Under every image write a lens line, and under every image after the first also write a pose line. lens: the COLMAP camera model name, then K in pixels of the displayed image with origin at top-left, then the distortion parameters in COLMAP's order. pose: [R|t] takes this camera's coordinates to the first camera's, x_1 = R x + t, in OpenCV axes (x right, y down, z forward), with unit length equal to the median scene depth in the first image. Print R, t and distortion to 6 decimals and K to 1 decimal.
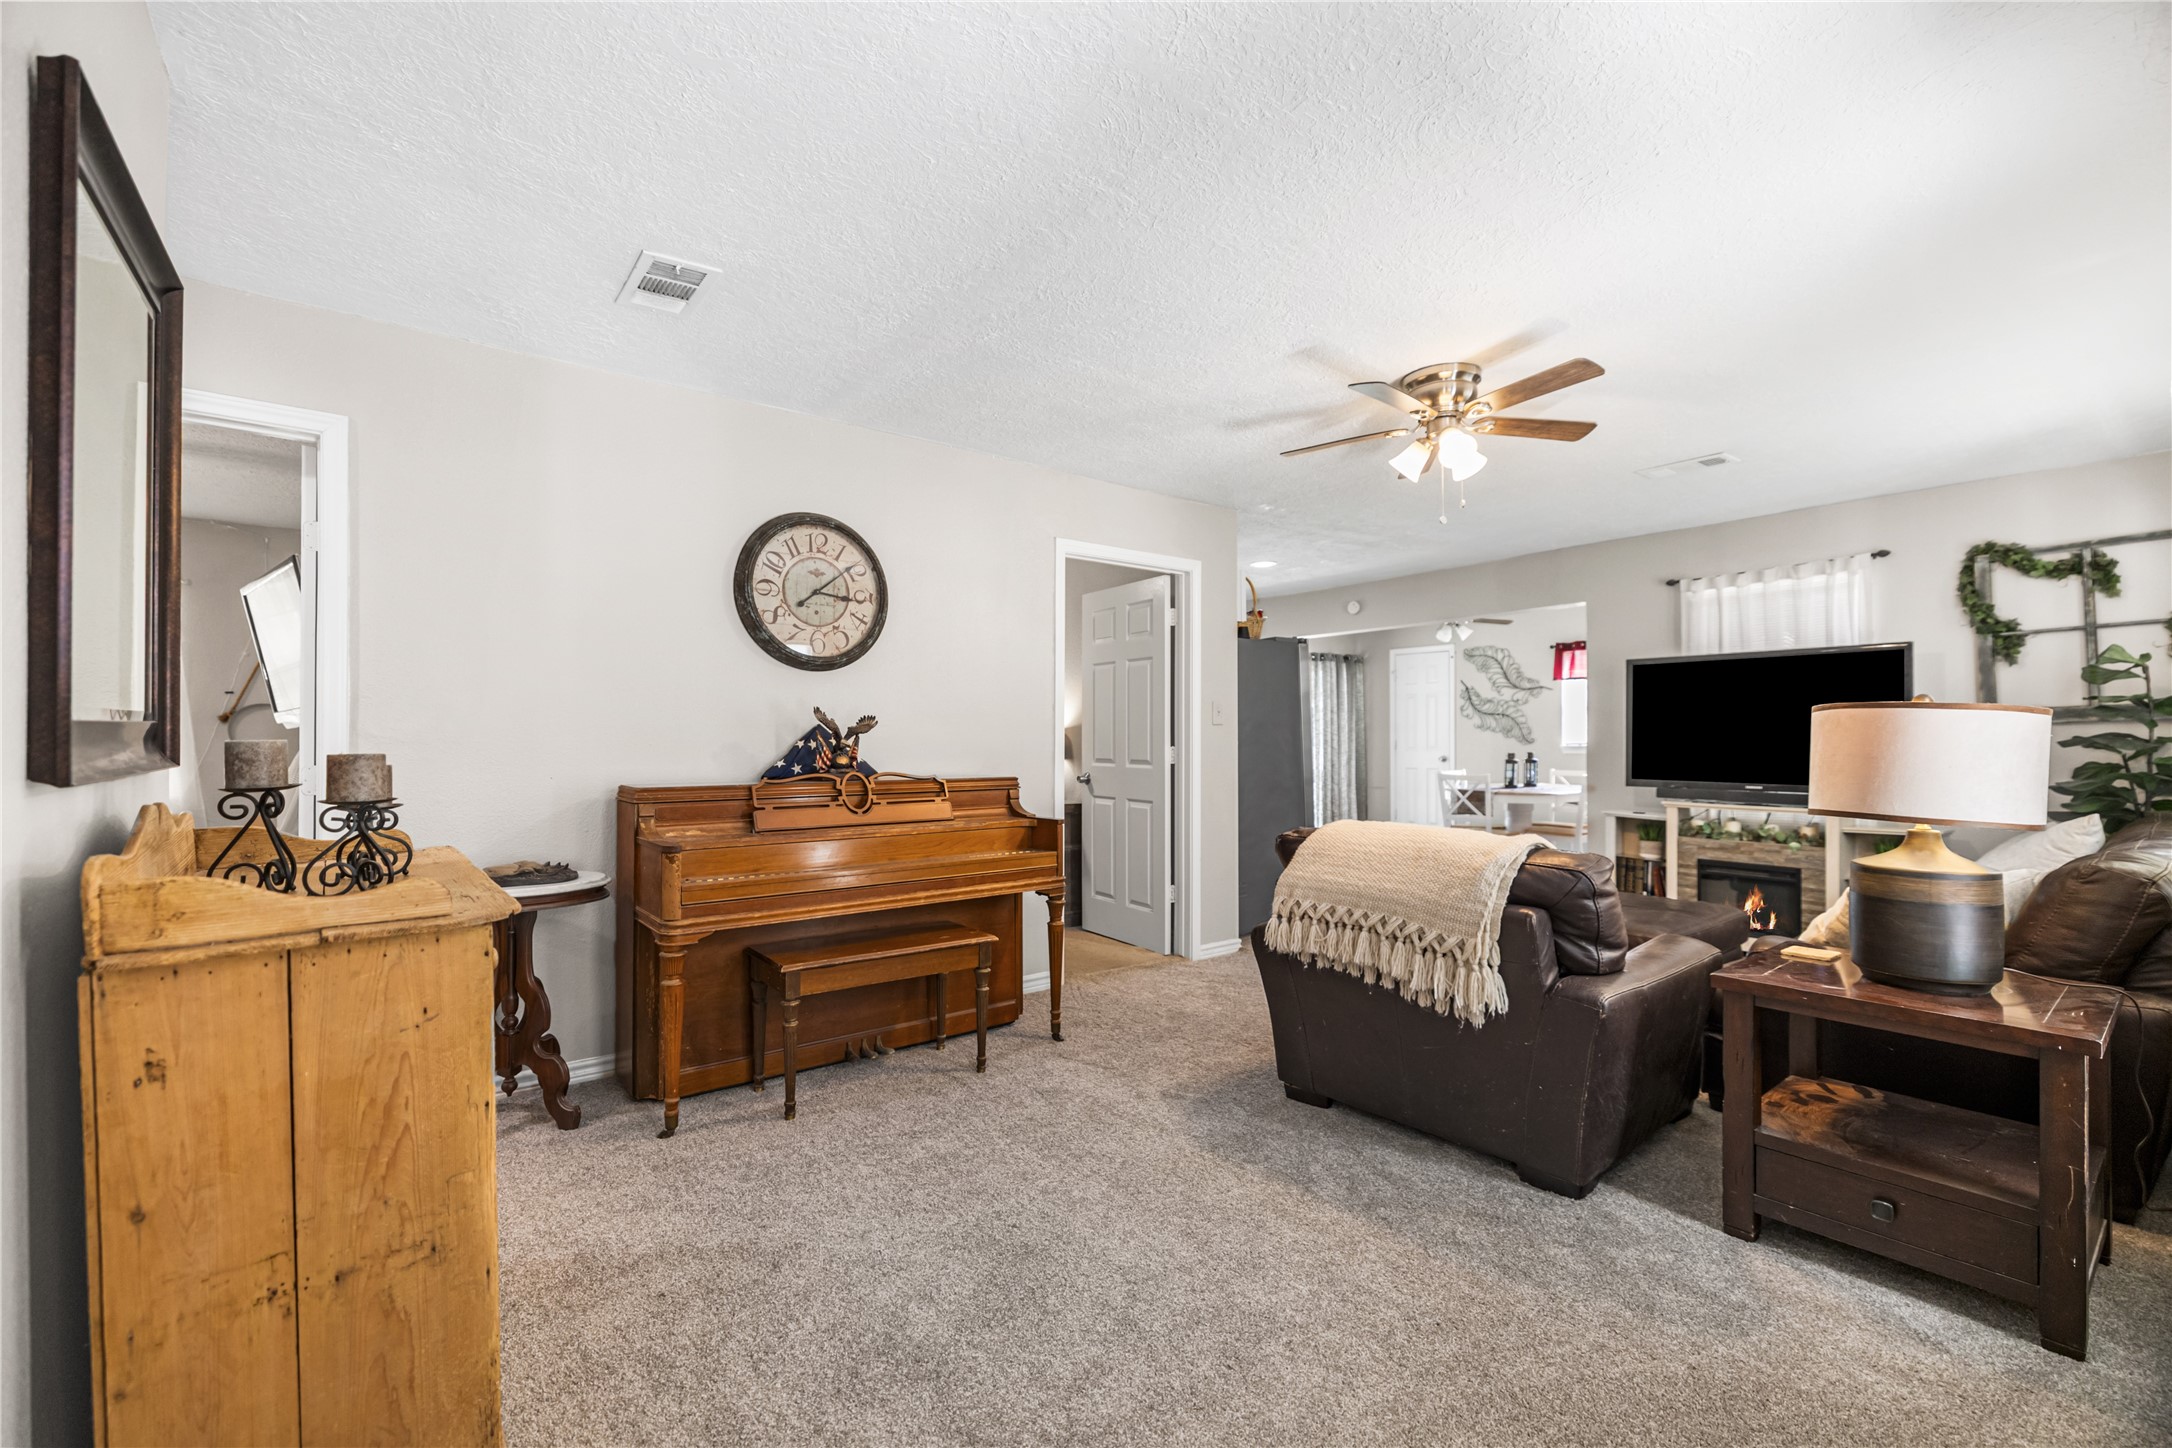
lens RADIAL K [[914.8, 0, 1089.3], [0, 914.8, 734.0], [0, 0, 1]] dist [0.001455, -0.000604]
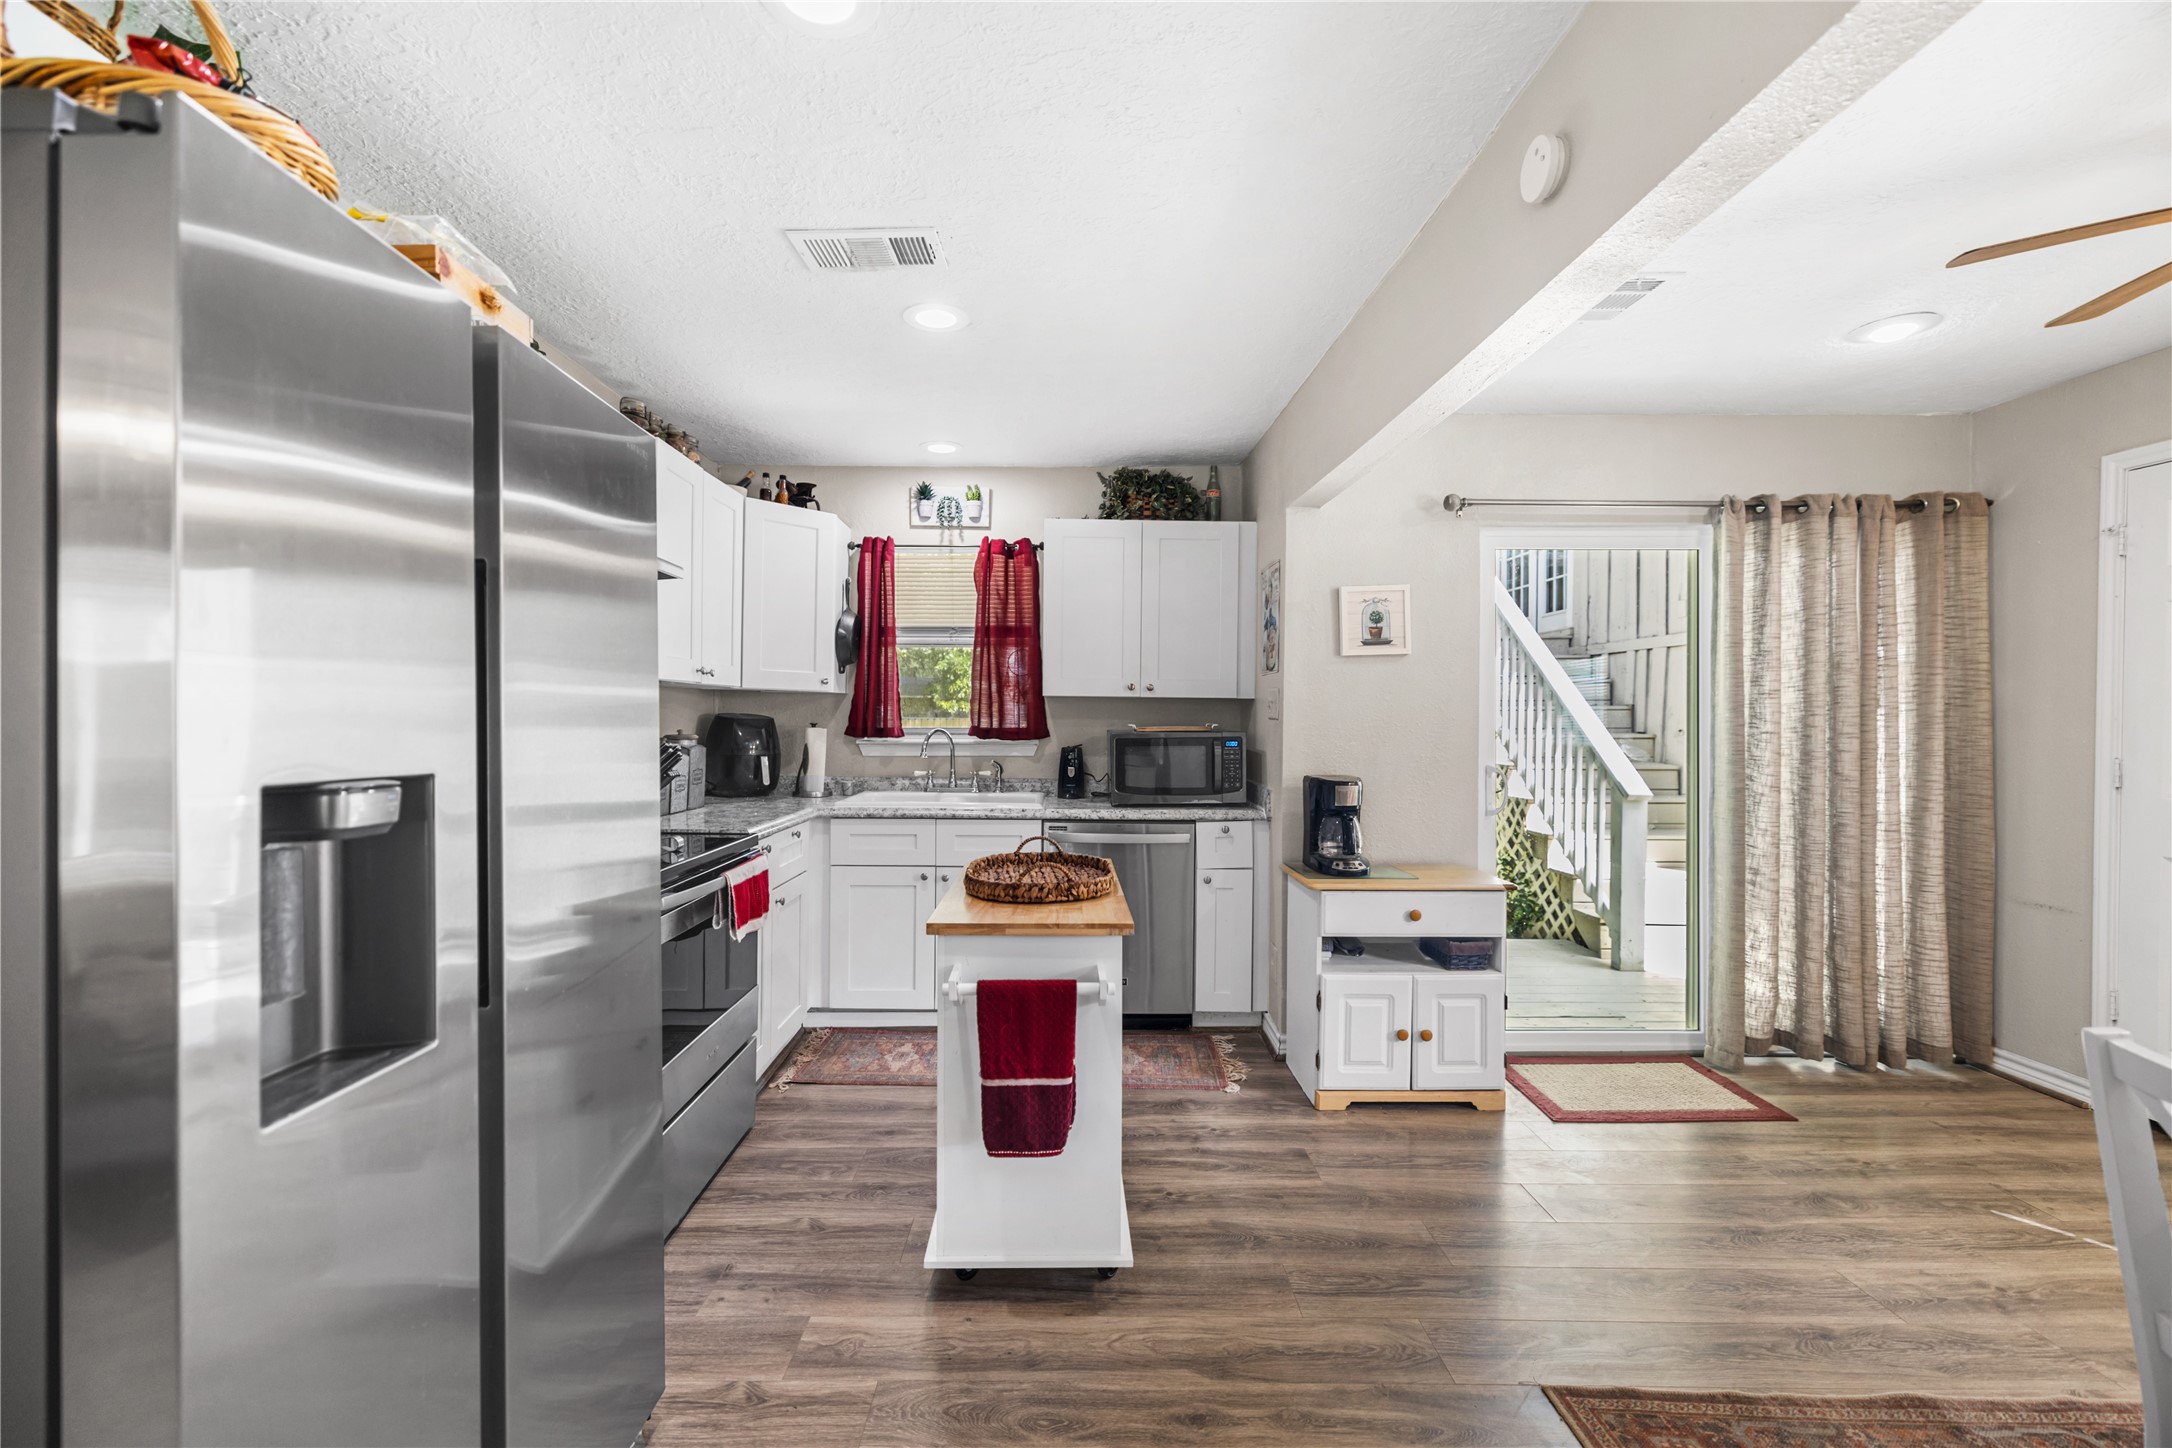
lens RADIAL K [[914.8, 0, 1068.2], [0, 914.8, 716.0], [0, 0, 1]] dist [0.001455, -0.000604]
pose [[0.795154, 0.010963, -0.606308, 0.454463], [-0.003646, 0.999905, 0.013298, -0.018192], [0.606396, -0.008363, 0.795119, 1.038613]]
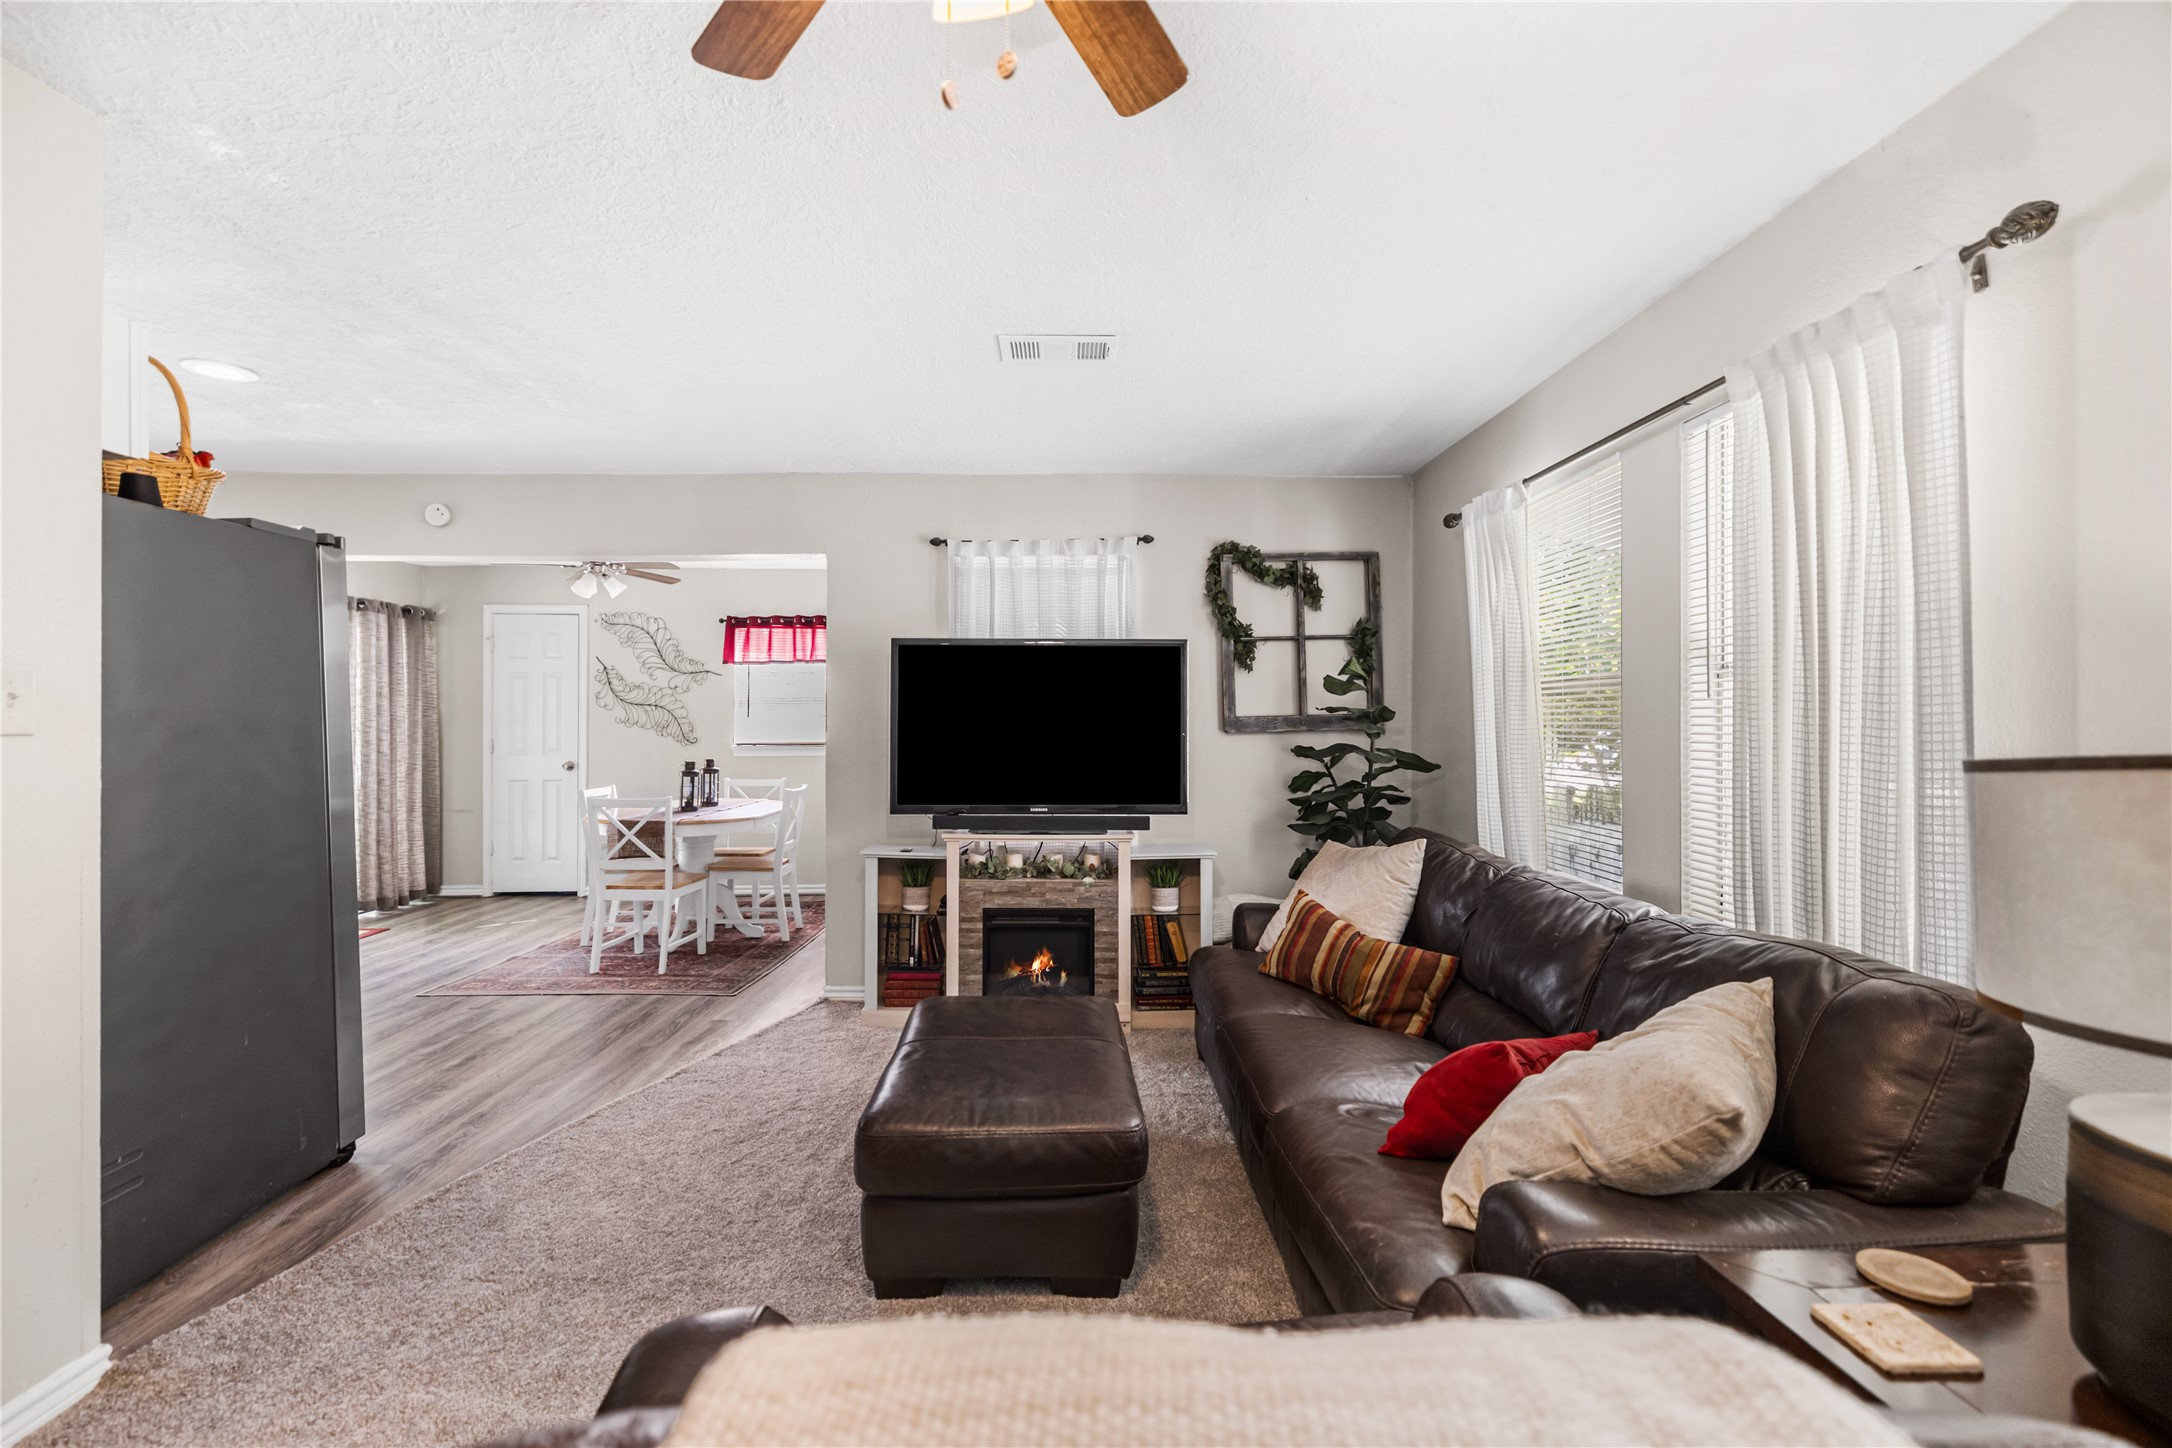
lens RADIAL K [[914.8, 0, 1068.6], [0, 914.8, 718.0], [0, 0, 1]] dist [0.001455, -0.000604]
pose [[0.605714, 0.007752, 0.795645, 0.100578], [-0.007044, 0.999966, -0.004380, -0.016821], [-0.795651, -0.002951, 0.605748, 0.464690]]
